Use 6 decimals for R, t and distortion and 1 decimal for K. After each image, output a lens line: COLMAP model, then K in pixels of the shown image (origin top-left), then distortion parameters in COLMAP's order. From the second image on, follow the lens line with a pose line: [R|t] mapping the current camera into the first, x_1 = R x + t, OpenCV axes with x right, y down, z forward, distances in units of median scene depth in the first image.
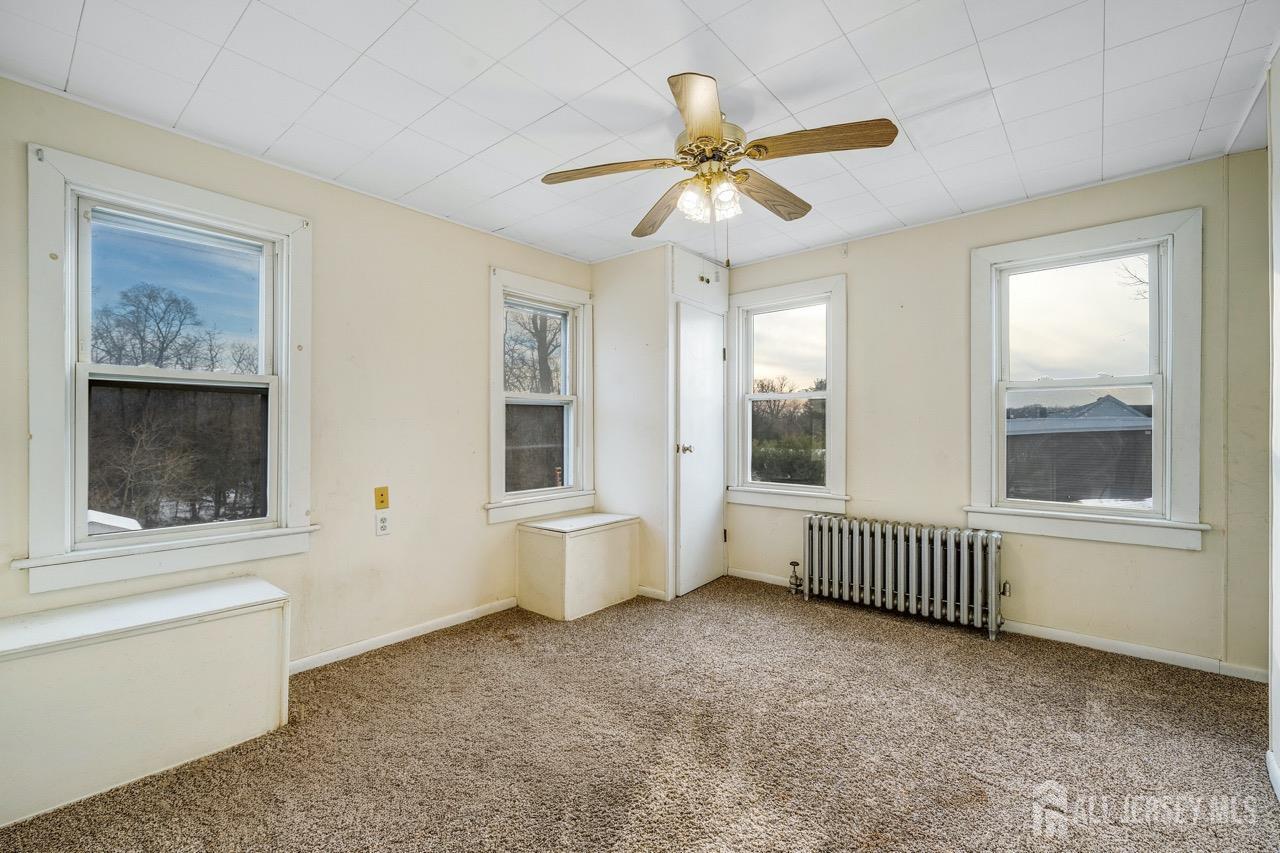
lens RADIAL K [[548.9, 0, 637.1], [0, 548.9, 426.0], [0, 0, 1]] dist [-0.000880, 0.000460]
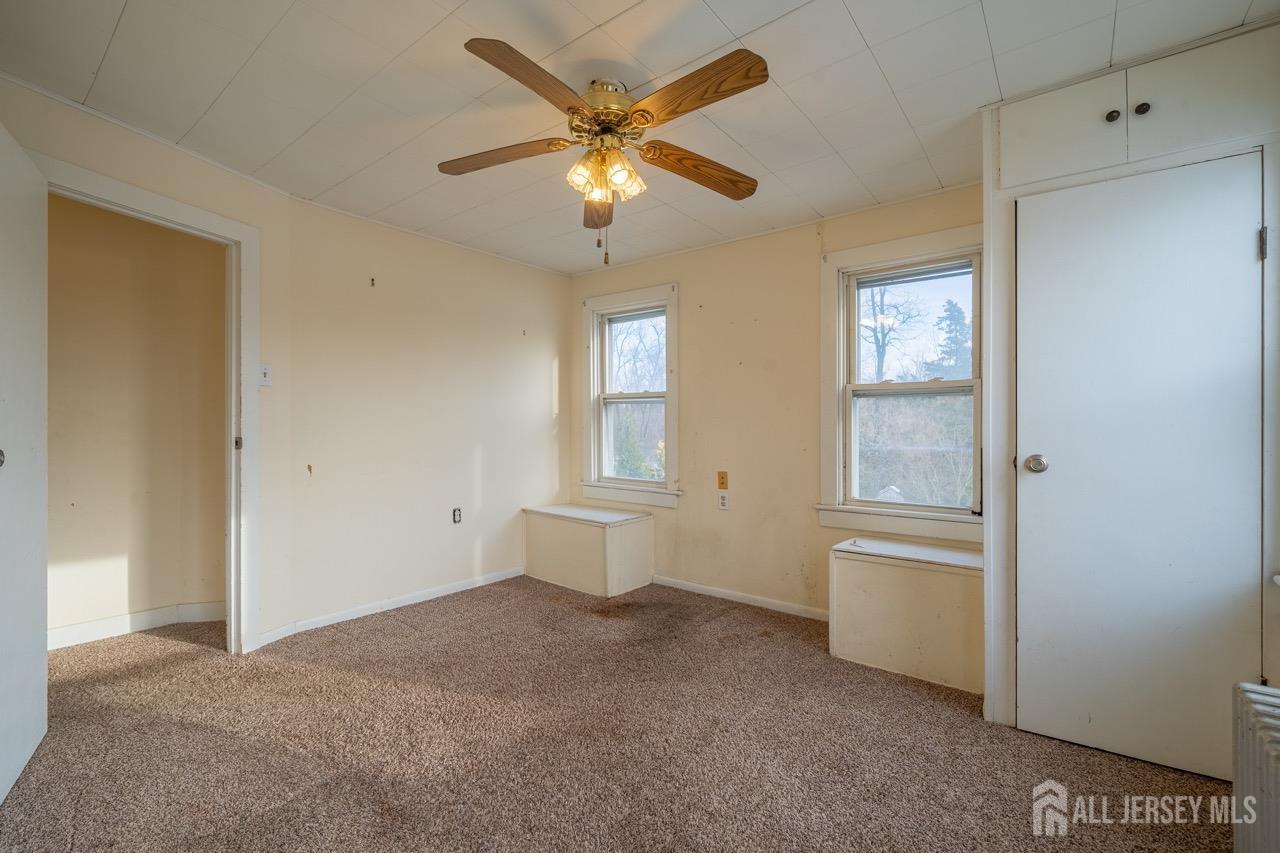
lens RADIAL K [[548.9, 0, 637.6], [0, 548.9, 425.4], [0, 0, 1]] dist [-0.000880, 0.000460]
pose [[0.033628, 0.002801, -0.999430, 0.775281], [0.002459, 0.999993, 0.002885, 0.000845], [0.999431, -0.002554, 0.033621, 0.747568]]
